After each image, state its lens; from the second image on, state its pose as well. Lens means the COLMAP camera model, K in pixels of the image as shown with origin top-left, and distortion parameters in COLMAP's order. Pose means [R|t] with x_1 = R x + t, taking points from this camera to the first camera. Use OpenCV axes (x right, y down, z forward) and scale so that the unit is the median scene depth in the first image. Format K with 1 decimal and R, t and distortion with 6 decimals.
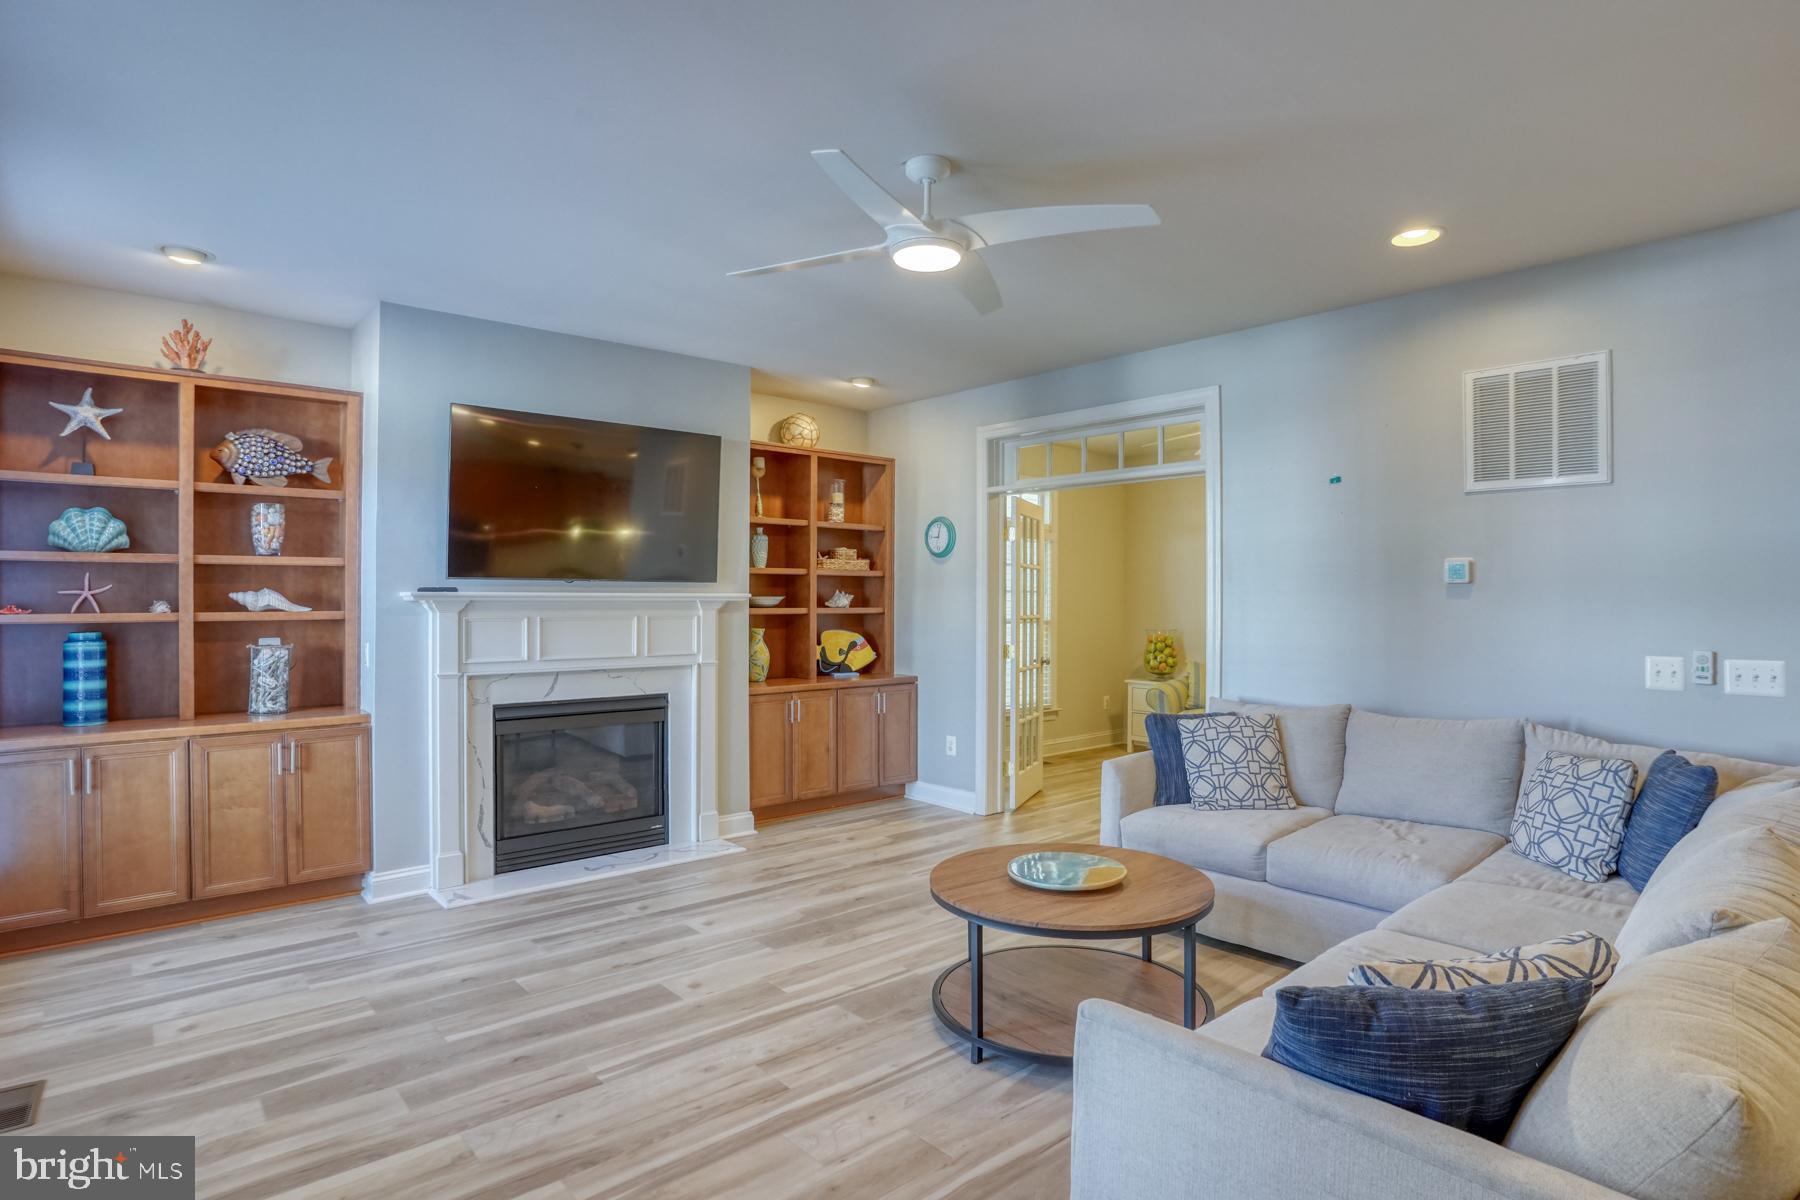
lens RADIAL K [[941.2, 0, 892.5], [0, 941.2, 597.9], [0, 0, 1]] dist [-0.090727, 0.072333]
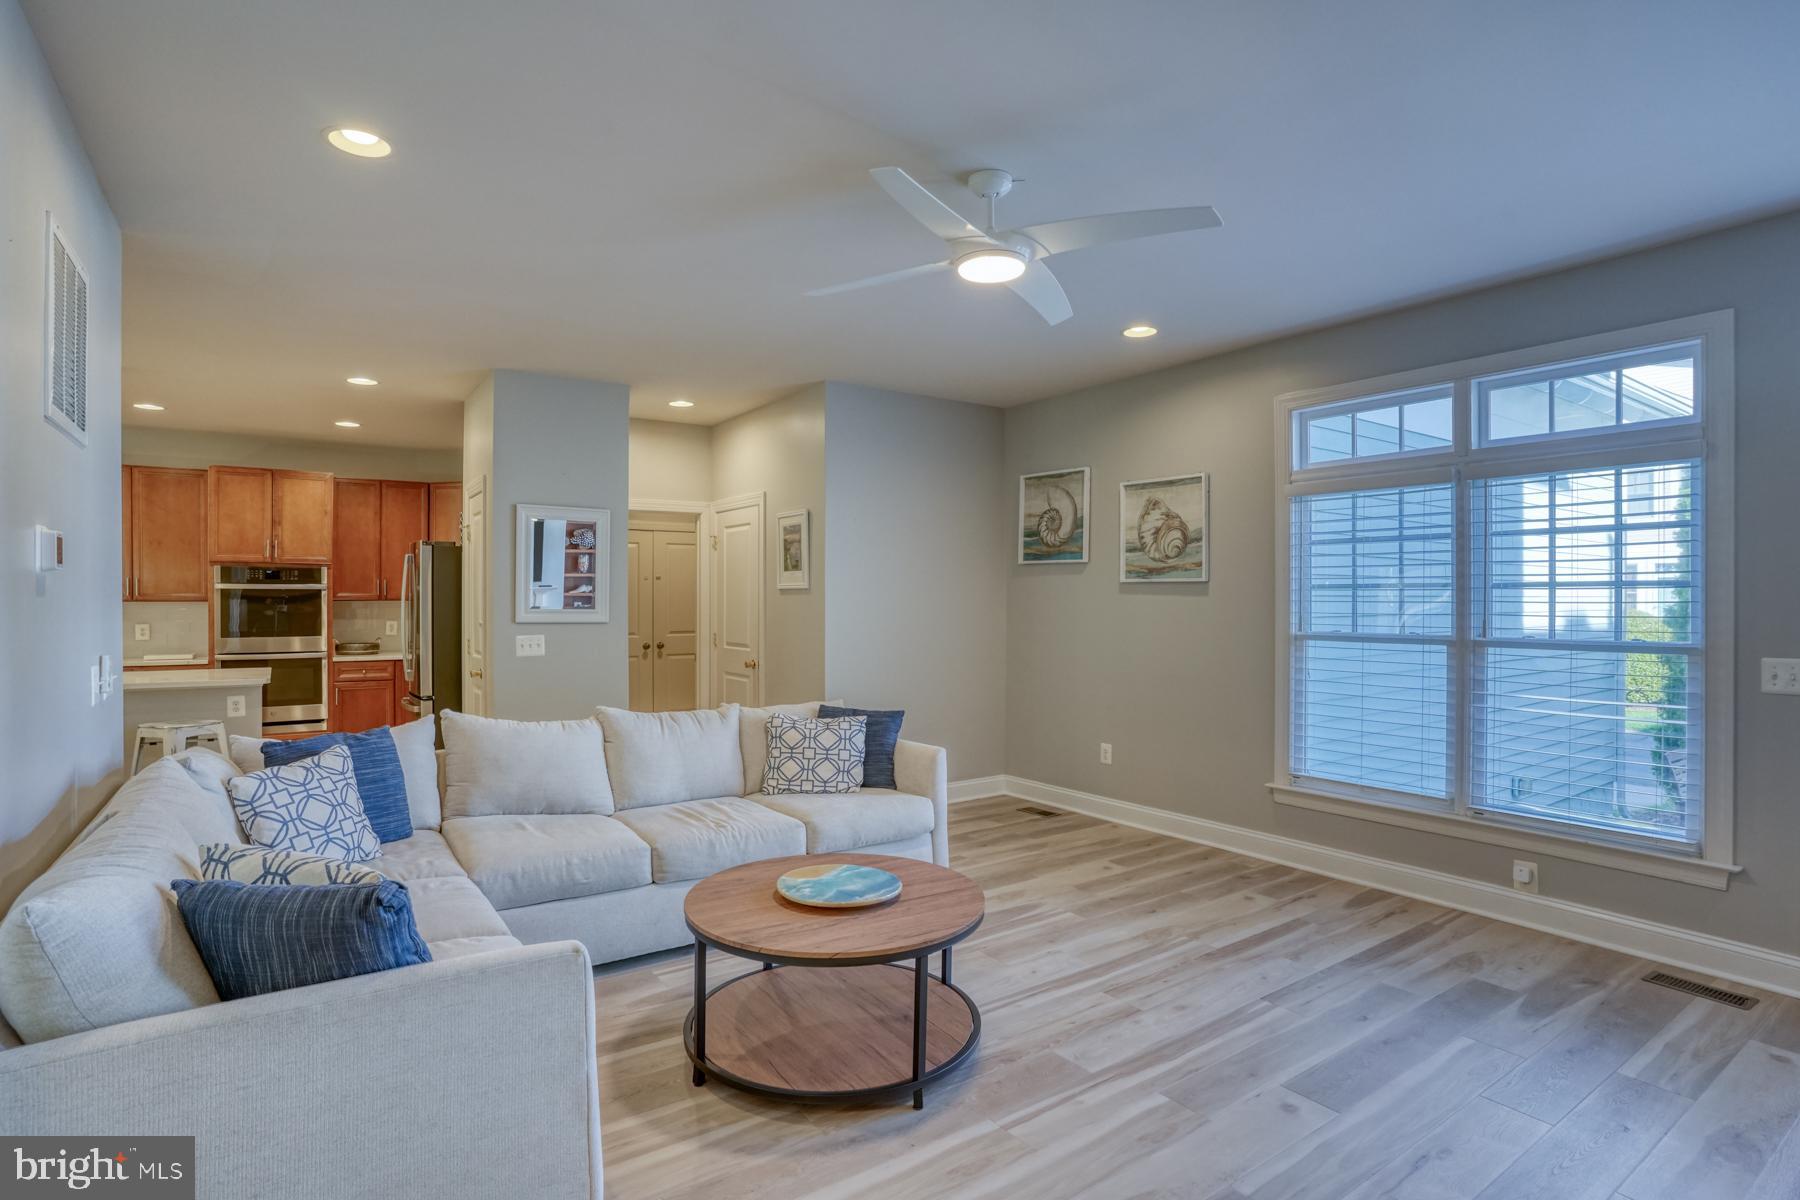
lens RADIAL K [[941.2, 0, 892.5], [0, 941.2, 597.9], [0, 0, 1]] dist [-0.090727, 0.072333]
pose [[-0.994039, -0.000588, 0.109027, 0.032892], [-0.001124, 0.999988, -0.004855, 0.005983], [-0.109023, -0.004948, -0.994027, 2.118675]]
